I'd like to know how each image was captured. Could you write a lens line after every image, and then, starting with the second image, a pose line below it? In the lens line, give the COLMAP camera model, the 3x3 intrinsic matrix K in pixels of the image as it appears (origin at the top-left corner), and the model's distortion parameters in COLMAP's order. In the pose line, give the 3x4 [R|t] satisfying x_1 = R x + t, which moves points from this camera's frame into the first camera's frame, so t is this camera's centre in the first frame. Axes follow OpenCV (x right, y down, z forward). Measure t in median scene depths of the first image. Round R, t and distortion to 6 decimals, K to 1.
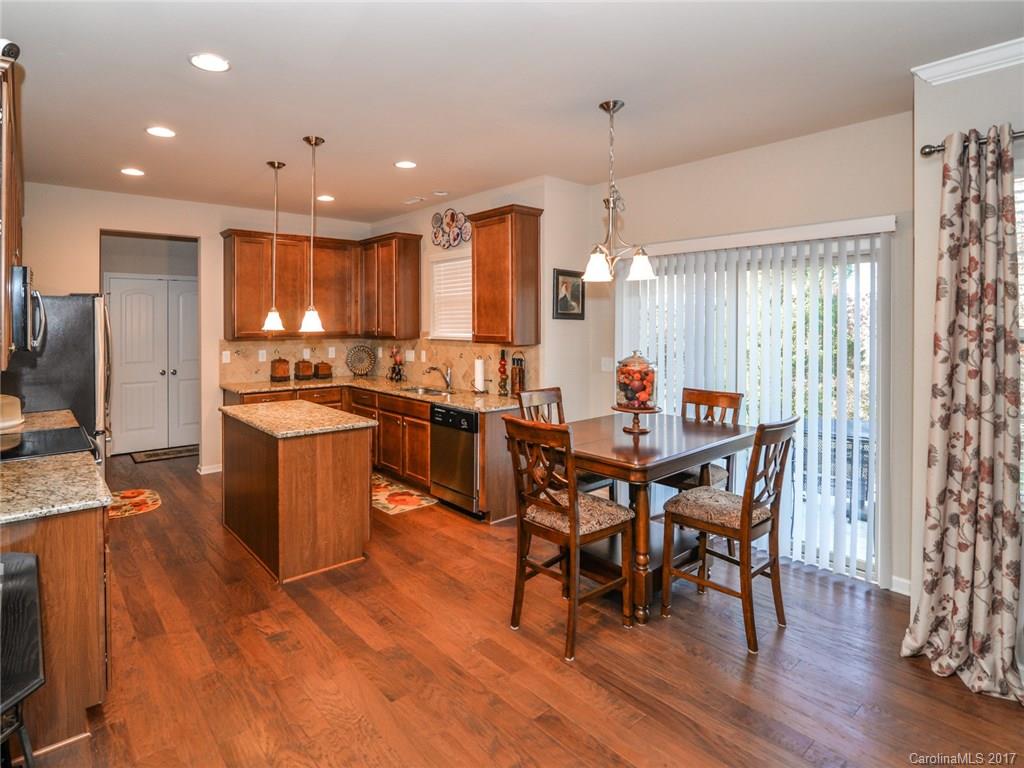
lens RADIAL K [[560.5, 0, 468.5], [0, 560.5, 324.8], [0, 0, 1]] dist [-0.022686, 0.000822]
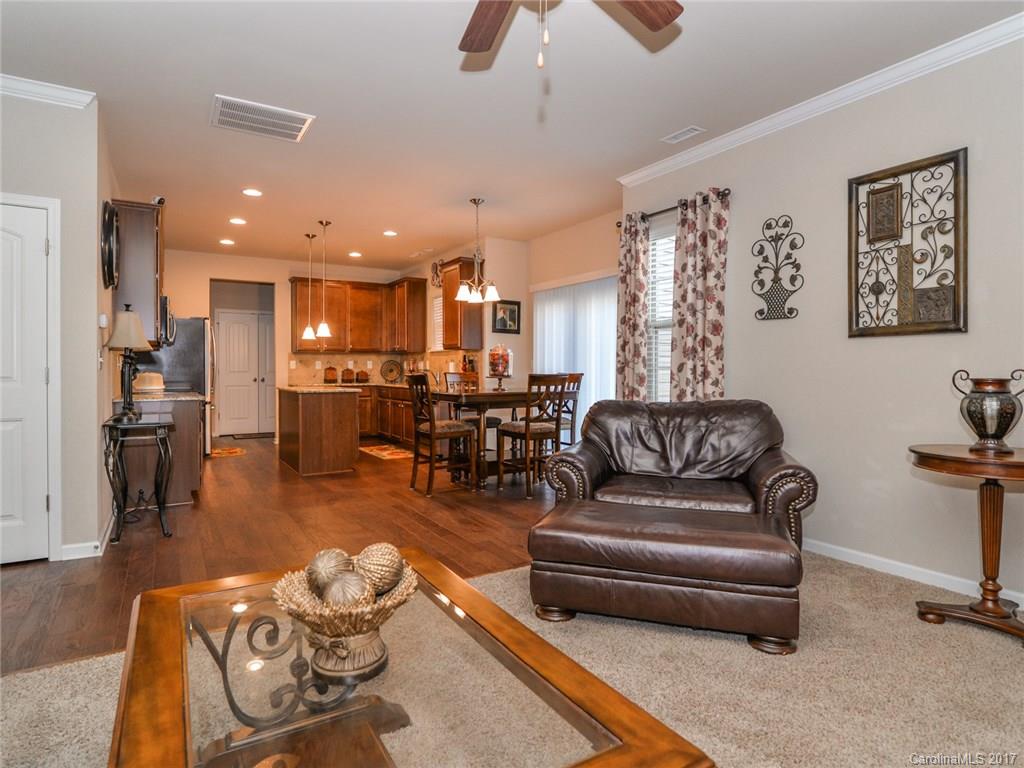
lens RADIAL K [[569.0, 0, 516.9], [0, 569.0, 370.9], [0, 0, 1]] dist [-0.014158, -0.000385]
pose [[0.993528, -0.000365, -0.113583, 0.319892], [0.000092, 0.999997, -0.002406, 0.079025], [0.113584, 0.002380, 0.993526, -0.412259]]
